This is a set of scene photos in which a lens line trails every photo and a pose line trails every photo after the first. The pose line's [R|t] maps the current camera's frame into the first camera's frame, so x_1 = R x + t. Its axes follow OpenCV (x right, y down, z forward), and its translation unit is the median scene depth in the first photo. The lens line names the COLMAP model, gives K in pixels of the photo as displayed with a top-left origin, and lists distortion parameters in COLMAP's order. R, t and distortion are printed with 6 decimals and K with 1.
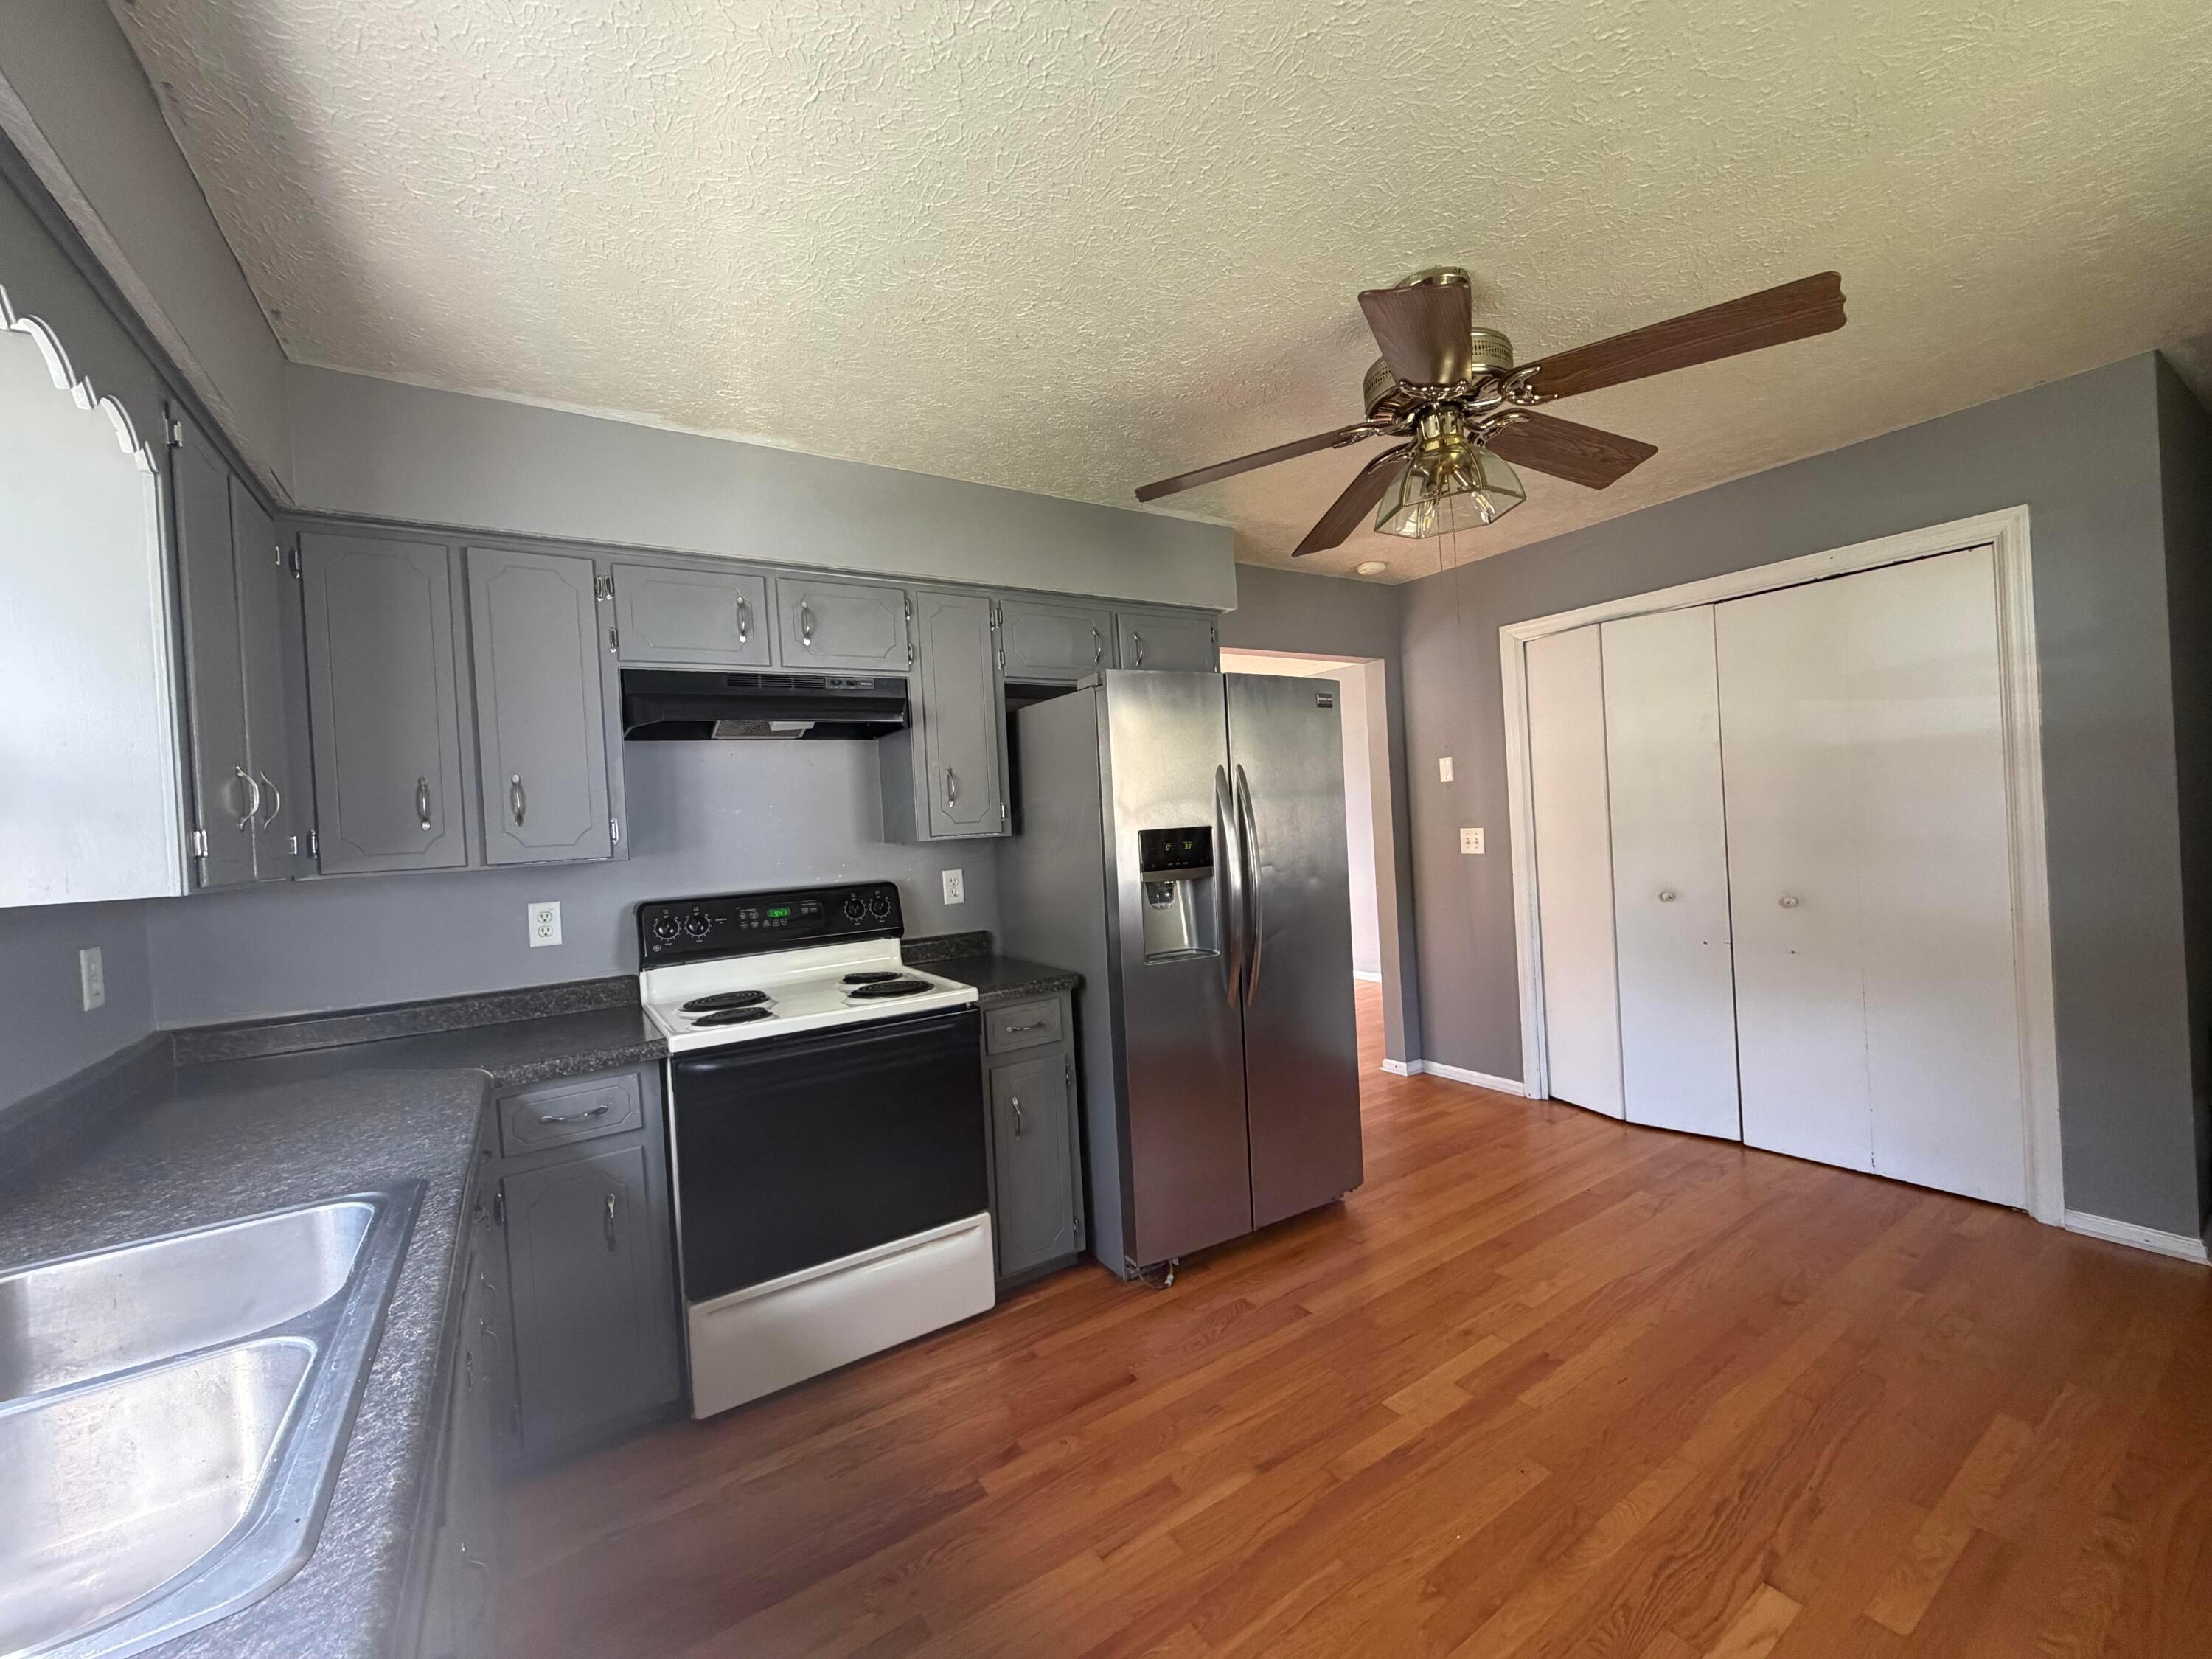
lens RADIAL K [[884.5, 0, 1100.2], [0, 884.5, 818.9], [0, 0, 1]] dist [-0.004616, -0.000434]
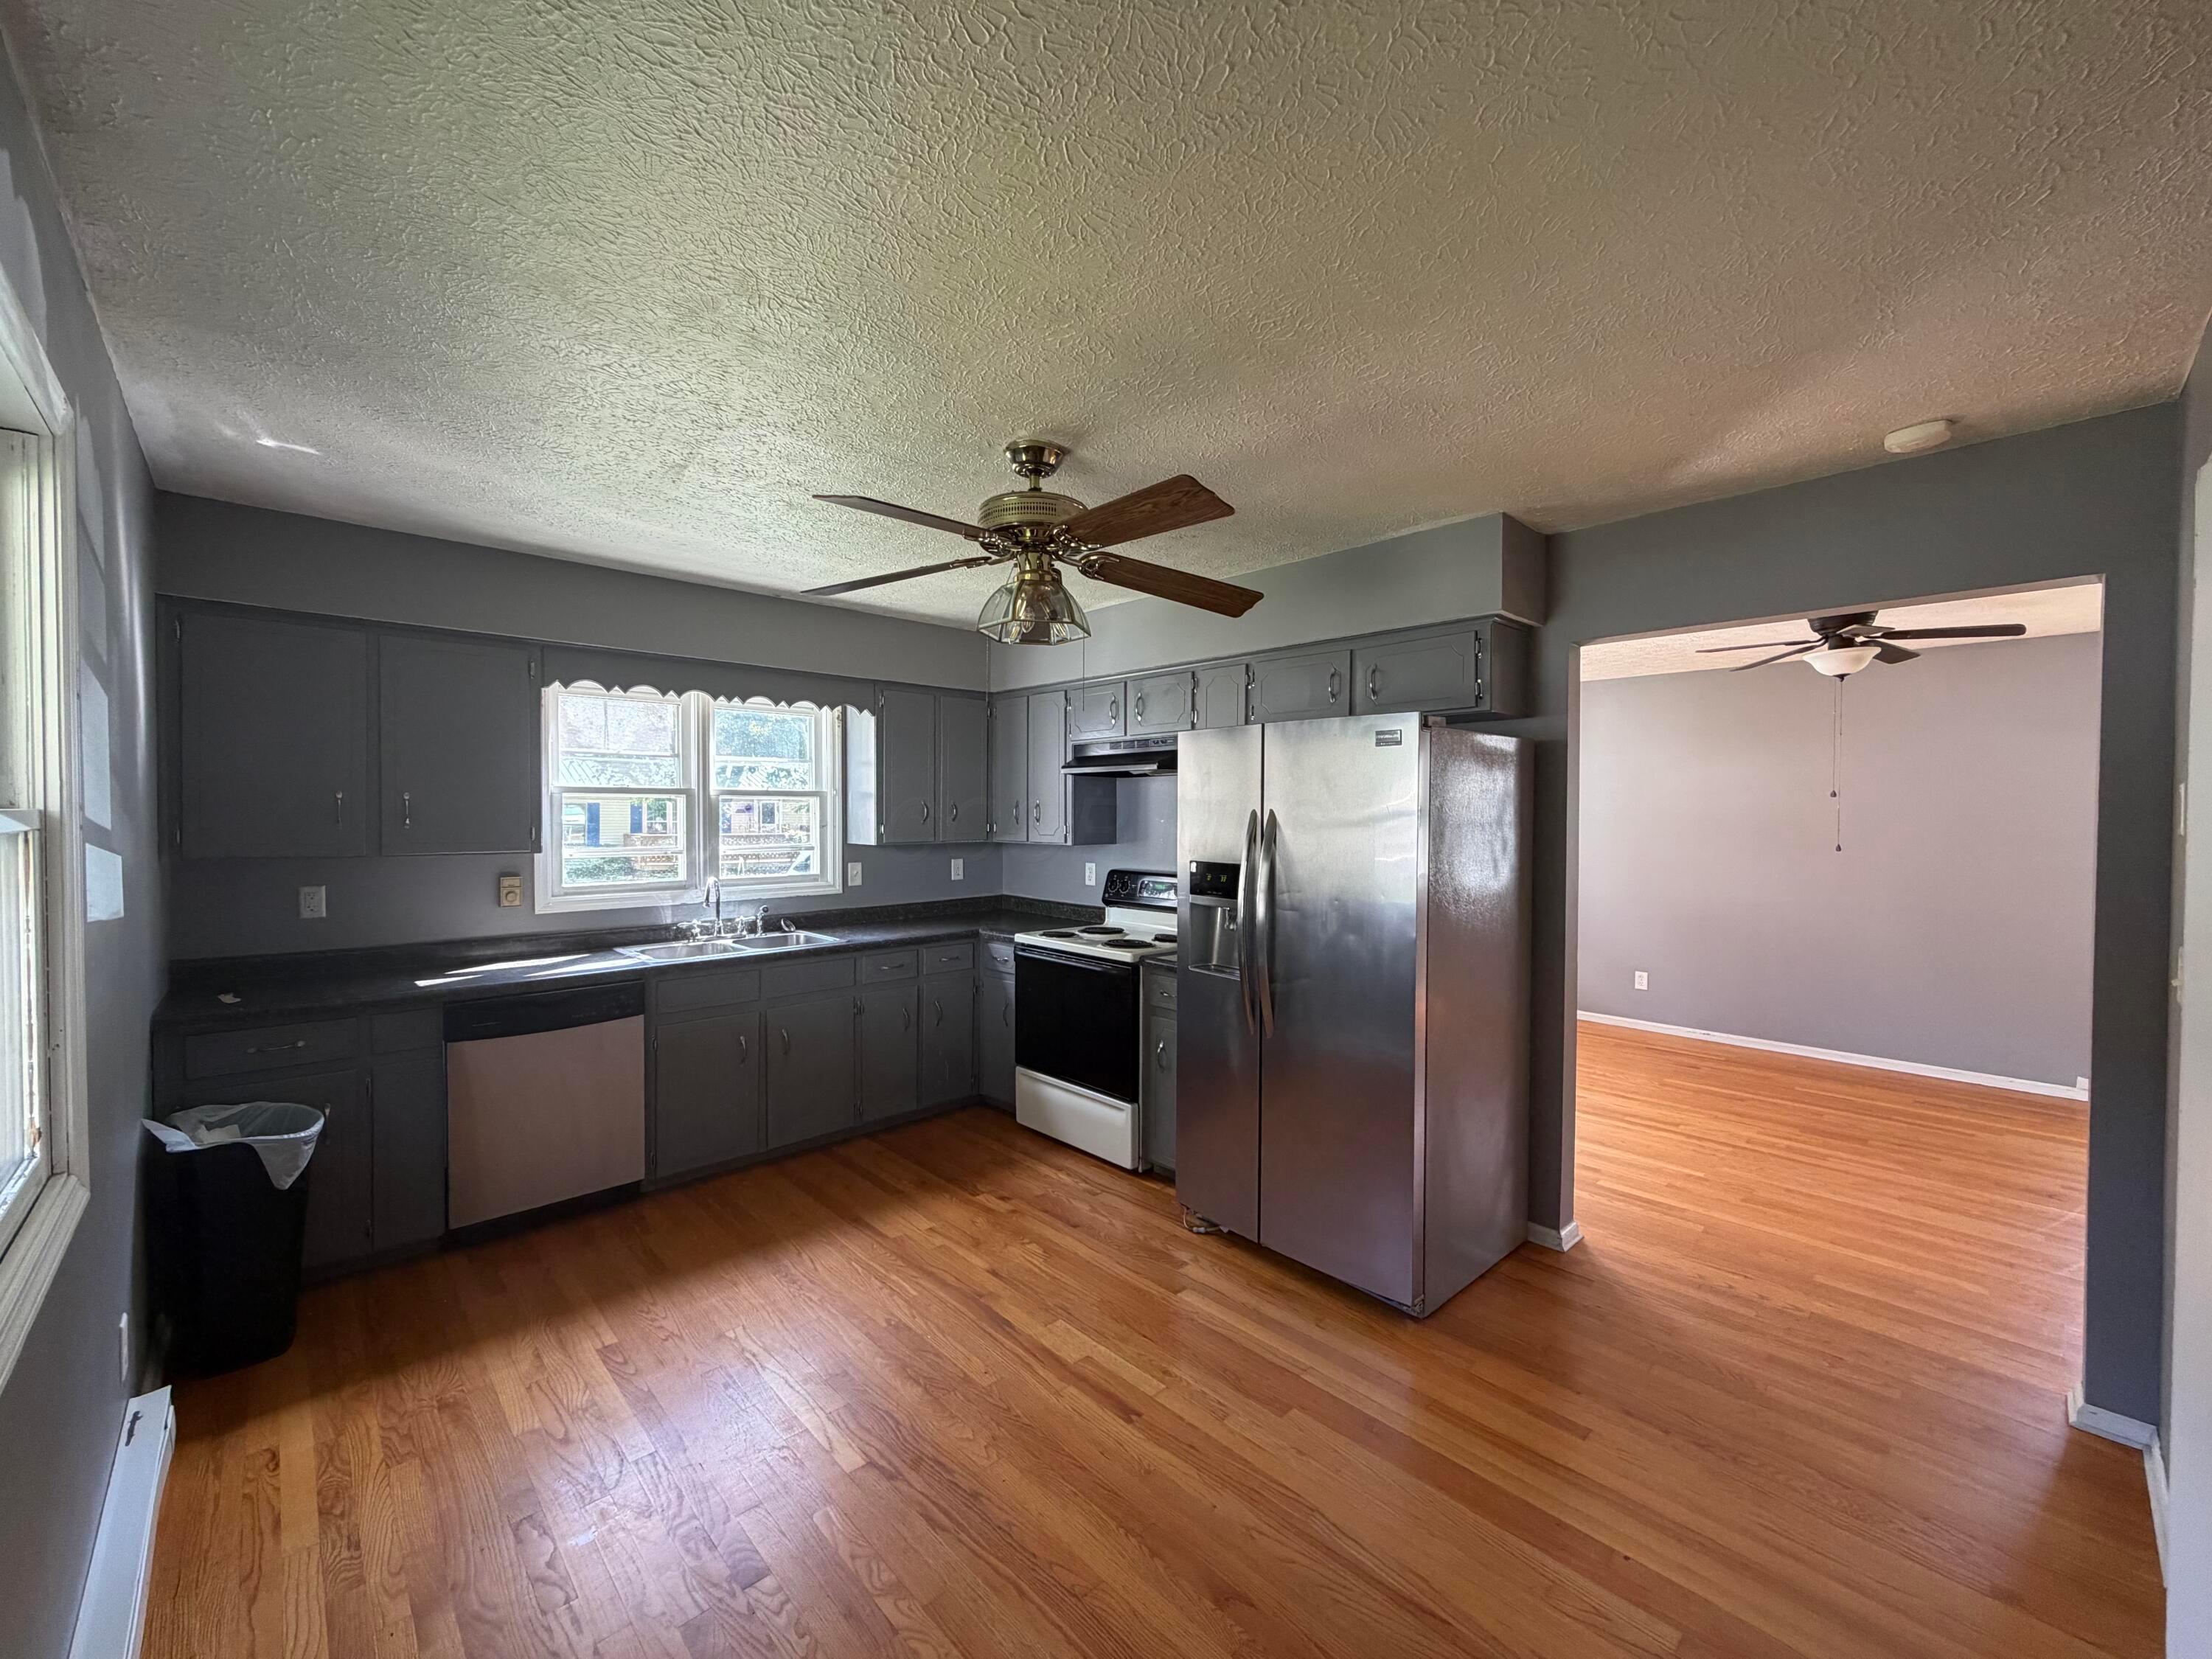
lens RADIAL K [[884.5, 0, 1096.8], [0, 884.5, 832.4], [0, 0, 1]] dist [-0.004616, -0.000434]
pose [[0.176951, 0.079500, -0.981004, 1.334826], [-0.016385, 0.996832, 0.077827, -0.129708], [0.984083, 0.002302, 0.177694, 0.711602]]
